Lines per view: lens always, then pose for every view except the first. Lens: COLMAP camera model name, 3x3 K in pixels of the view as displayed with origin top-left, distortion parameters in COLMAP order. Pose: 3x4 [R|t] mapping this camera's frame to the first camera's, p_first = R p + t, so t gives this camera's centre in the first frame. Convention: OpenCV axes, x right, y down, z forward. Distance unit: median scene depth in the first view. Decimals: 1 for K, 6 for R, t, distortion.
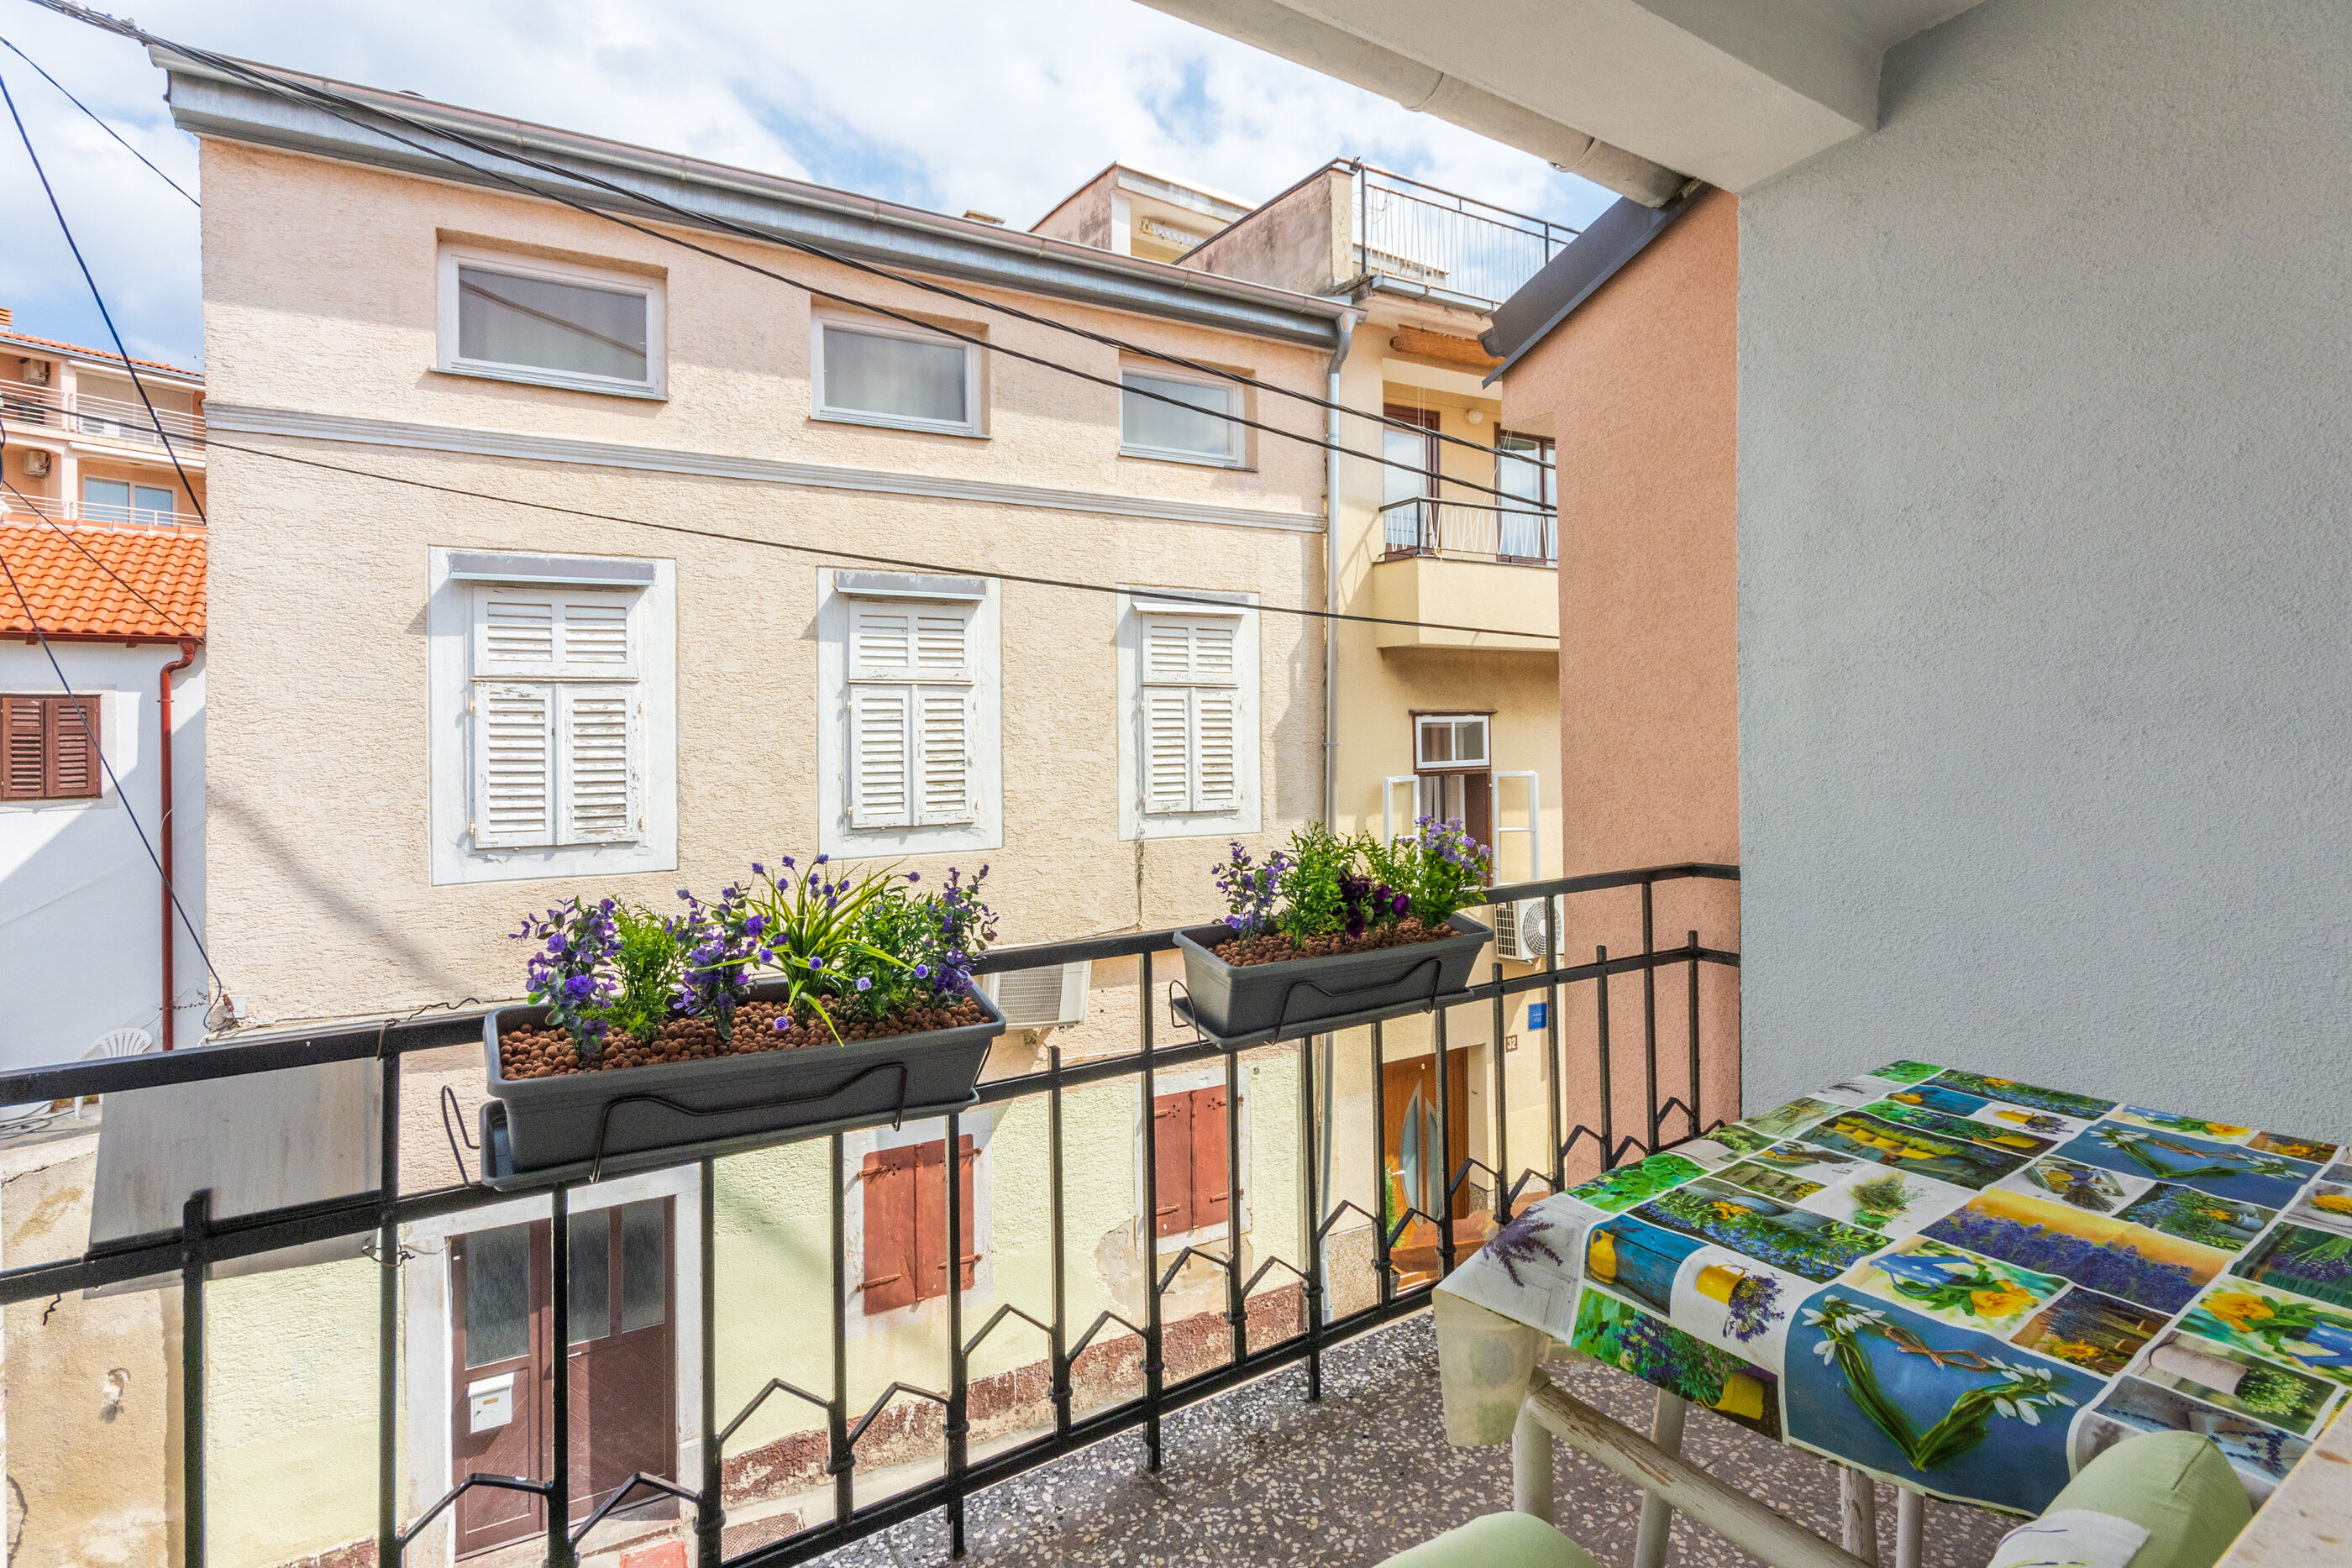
lens RADIAL K [[1100.3, 0, 1179.9], [0, 1100.3, 698.5], [0, 0, 1]] dist [0.000799, 0.000963]
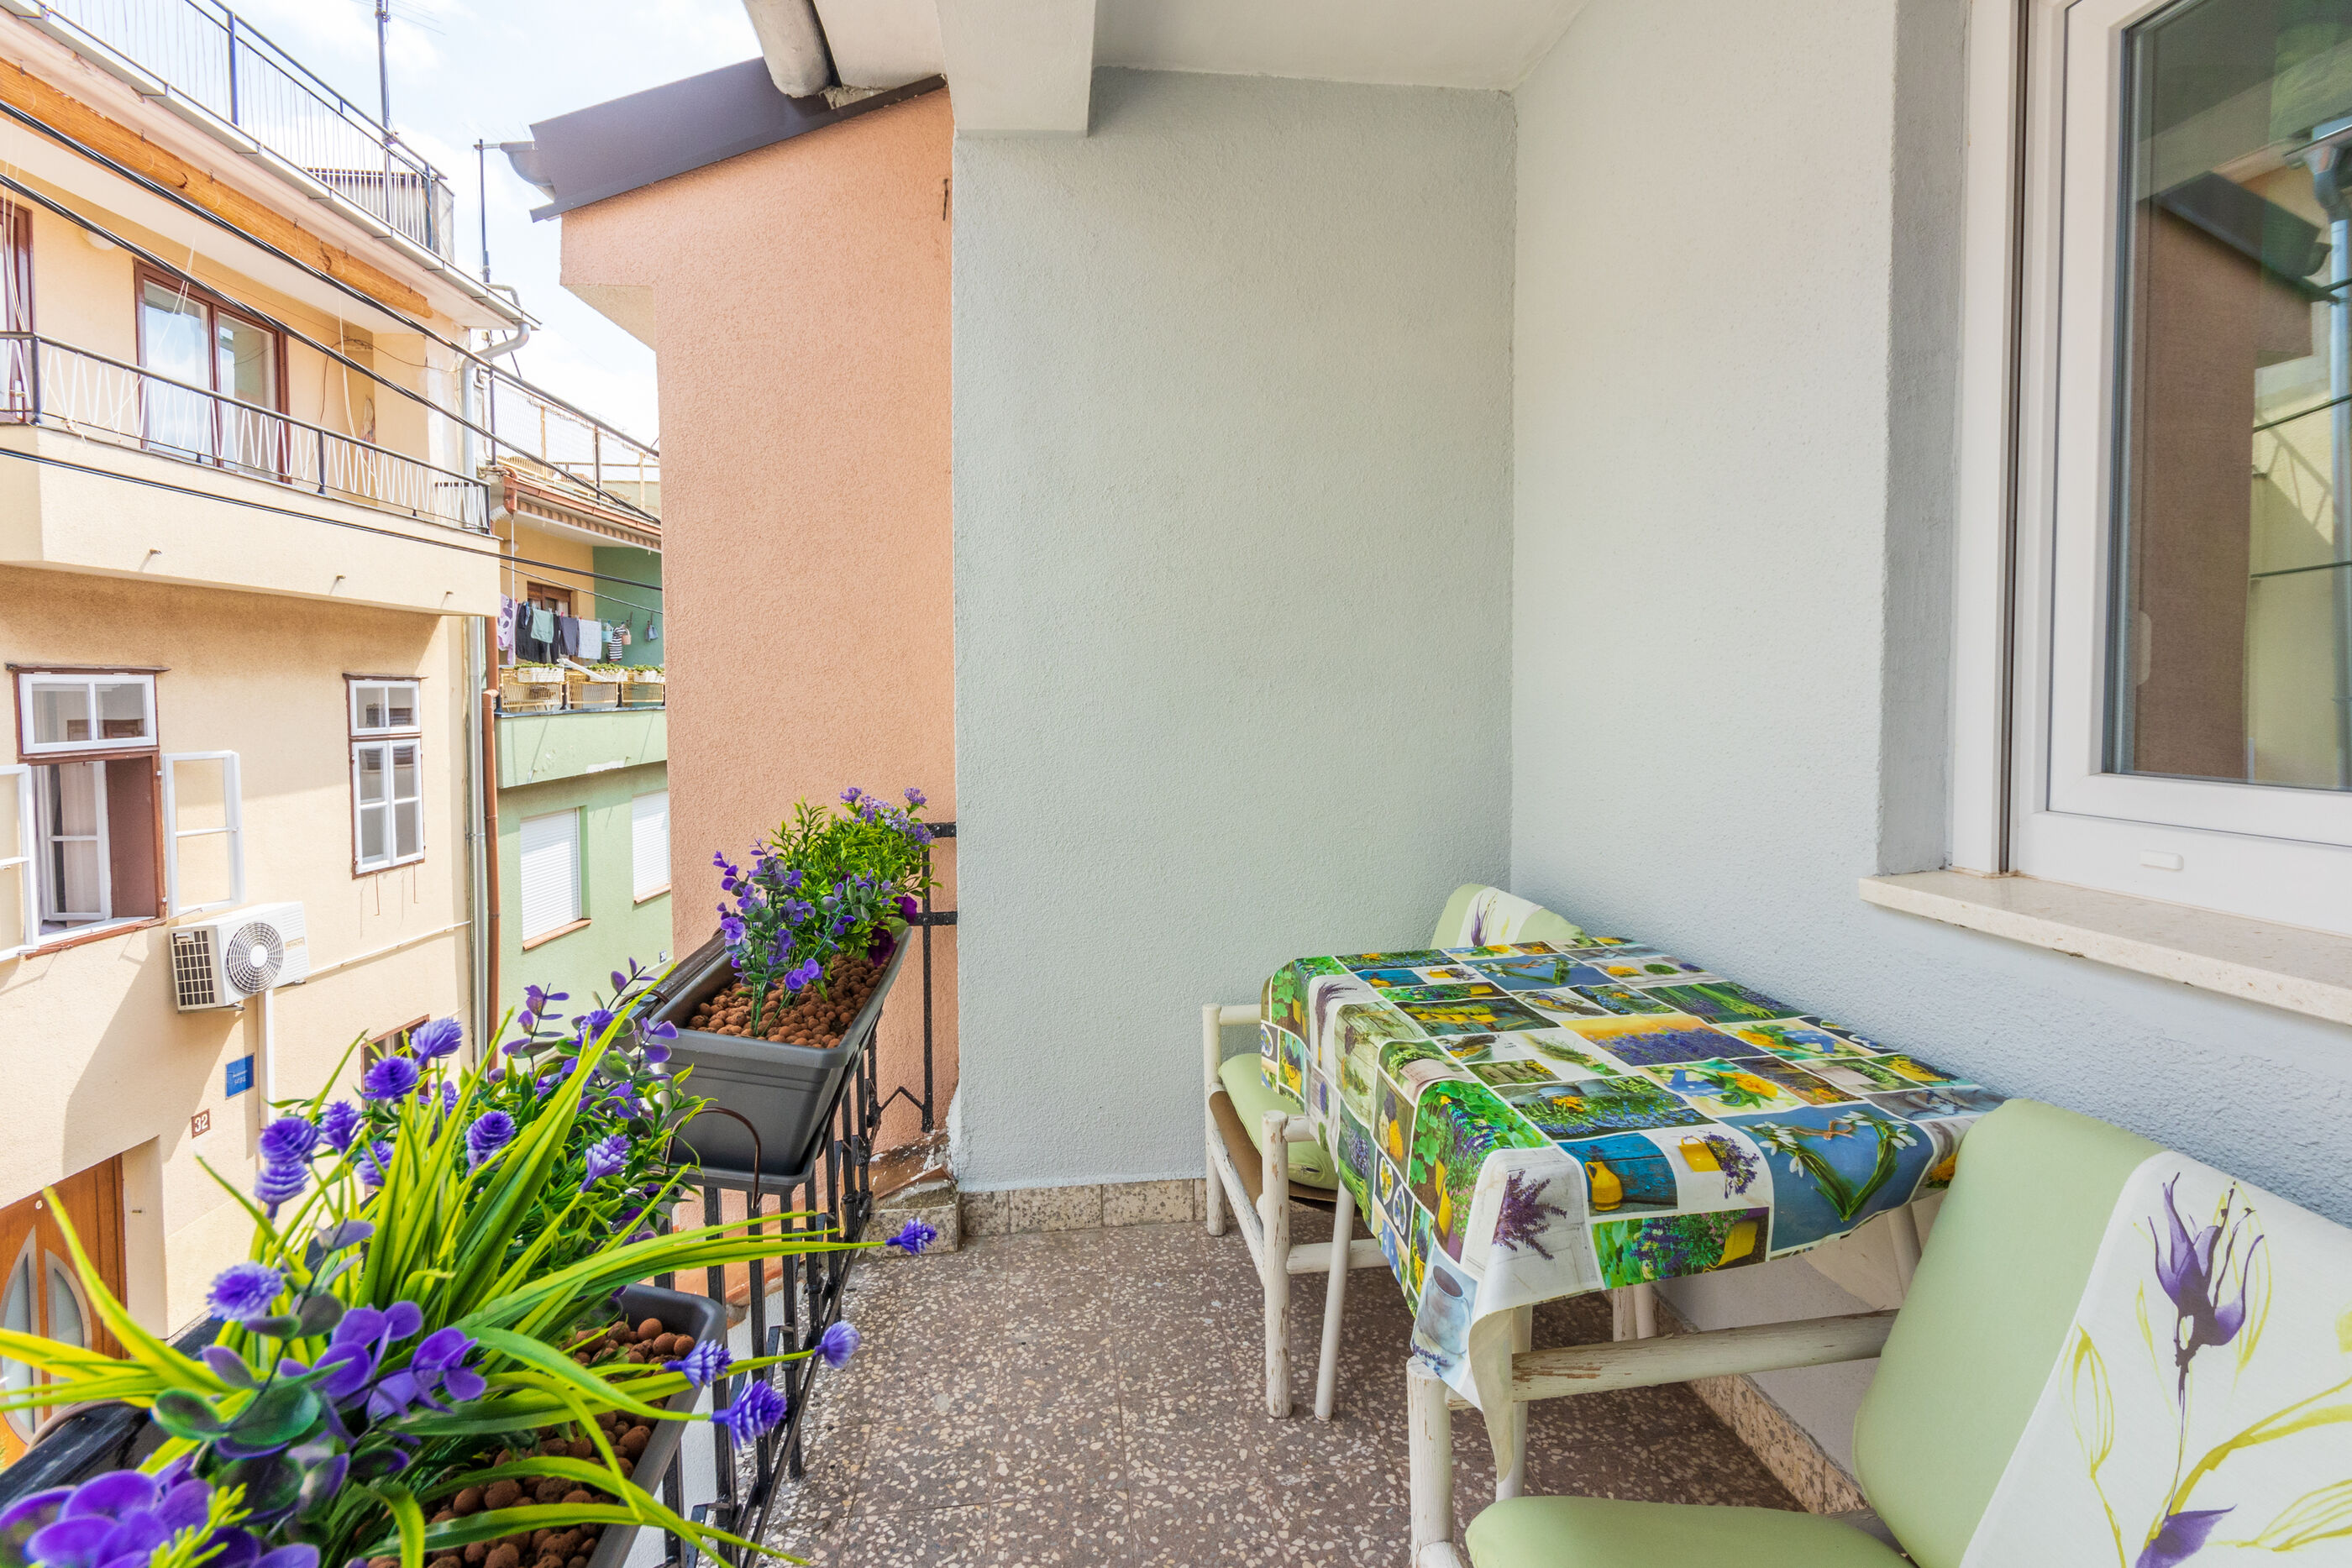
lens RADIAL K [[1091.4, 0, 1183.0], [0, 1091.4, 712.2], [0, 0, 1]] dist [0.002838, 0.001258]
pose [[0.425042, -0.009804, 0.905121, -0.633452], [-0.025141, 0.999428, 0.022631, 0.059184], [-0.904824, -0.032375, 0.424552, 0.880844]]
